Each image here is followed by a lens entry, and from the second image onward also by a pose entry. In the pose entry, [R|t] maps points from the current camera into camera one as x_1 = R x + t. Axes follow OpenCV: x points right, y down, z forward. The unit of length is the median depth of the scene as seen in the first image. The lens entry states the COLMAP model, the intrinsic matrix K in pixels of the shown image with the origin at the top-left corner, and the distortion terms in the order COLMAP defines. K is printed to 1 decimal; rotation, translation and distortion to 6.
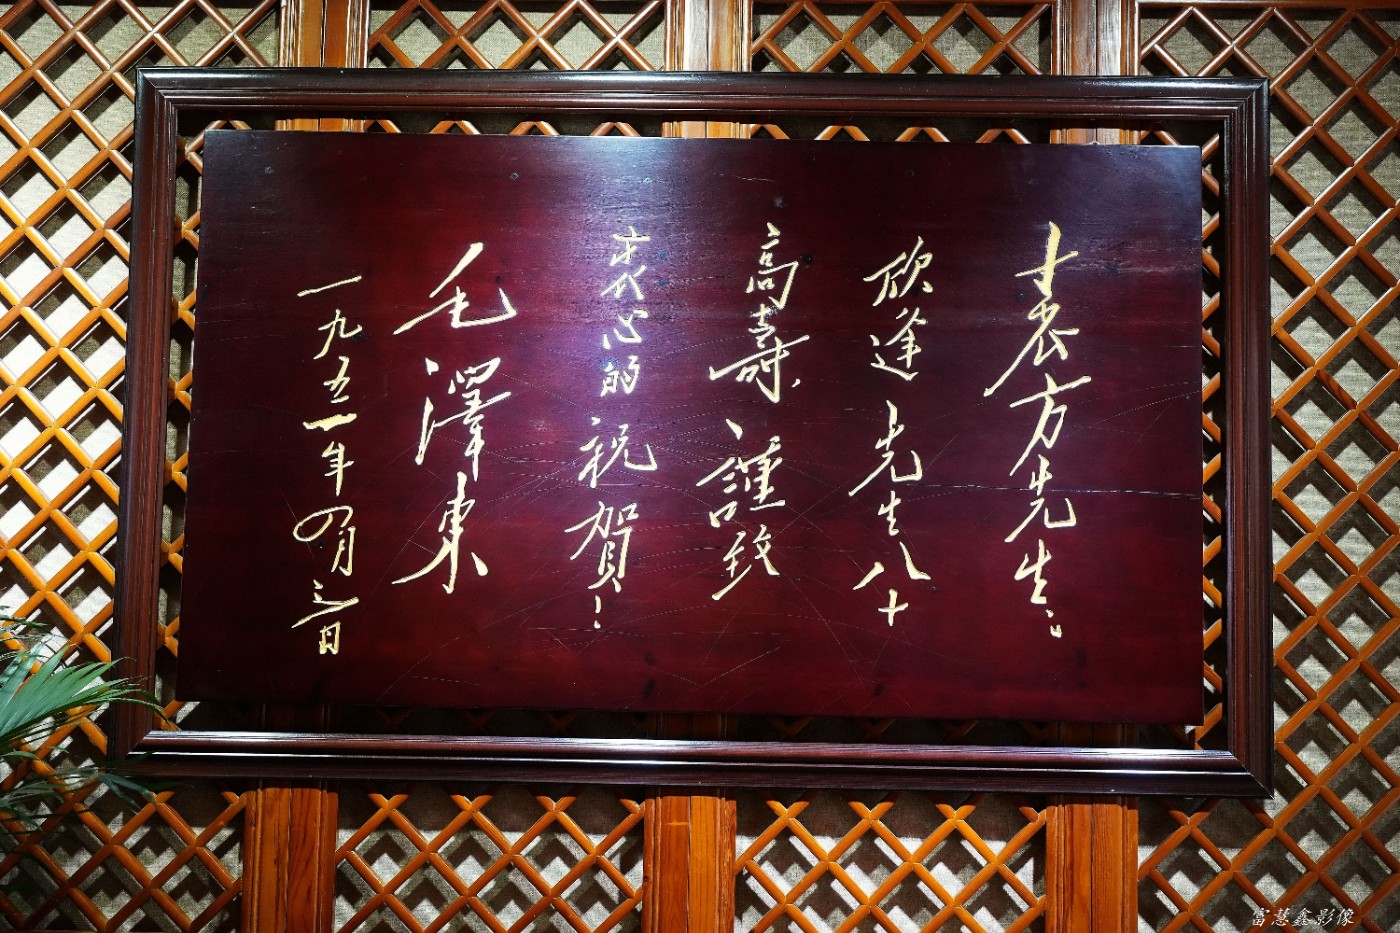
lens RADIAL K [[1501.0, 0, 700.0], [0, 1501.0, 466.5], [0, 0, 1]] dist [0.007793, 0.037407]
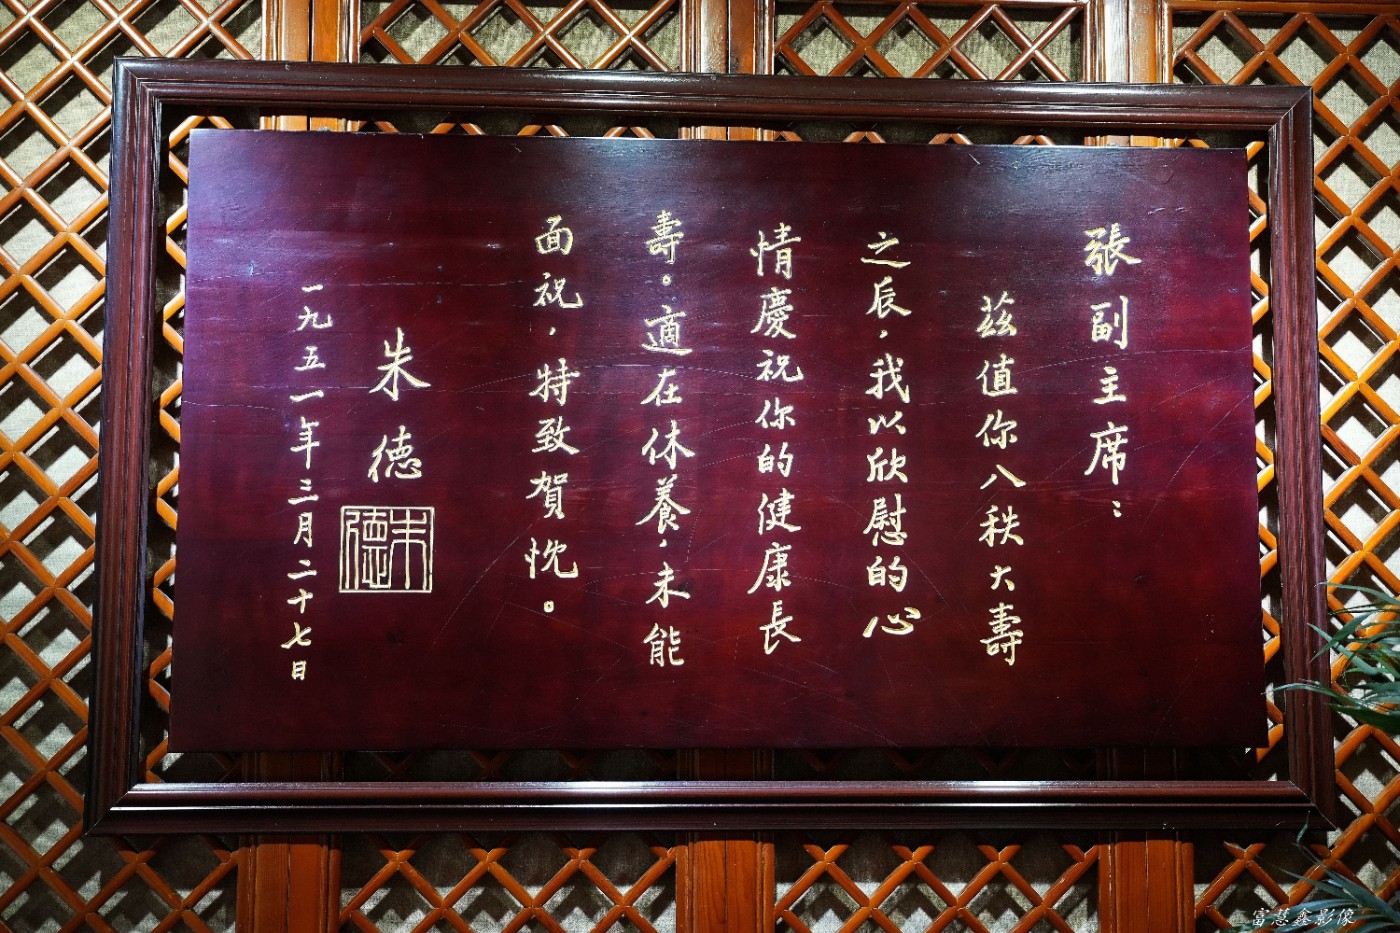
lens RADIAL K [[1595.1, 0, 700.0], [0, 1595.1, 466.5], [0, 0, 1]] dist [0.028196, -0.031866]
pose [[0.996252, -0.003728, 0.086414, -0.100944], [0.004916, 0.999896, -0.013540, -0.001571], [-0.086354, 0.013914, 0.996167, 0.002176]]
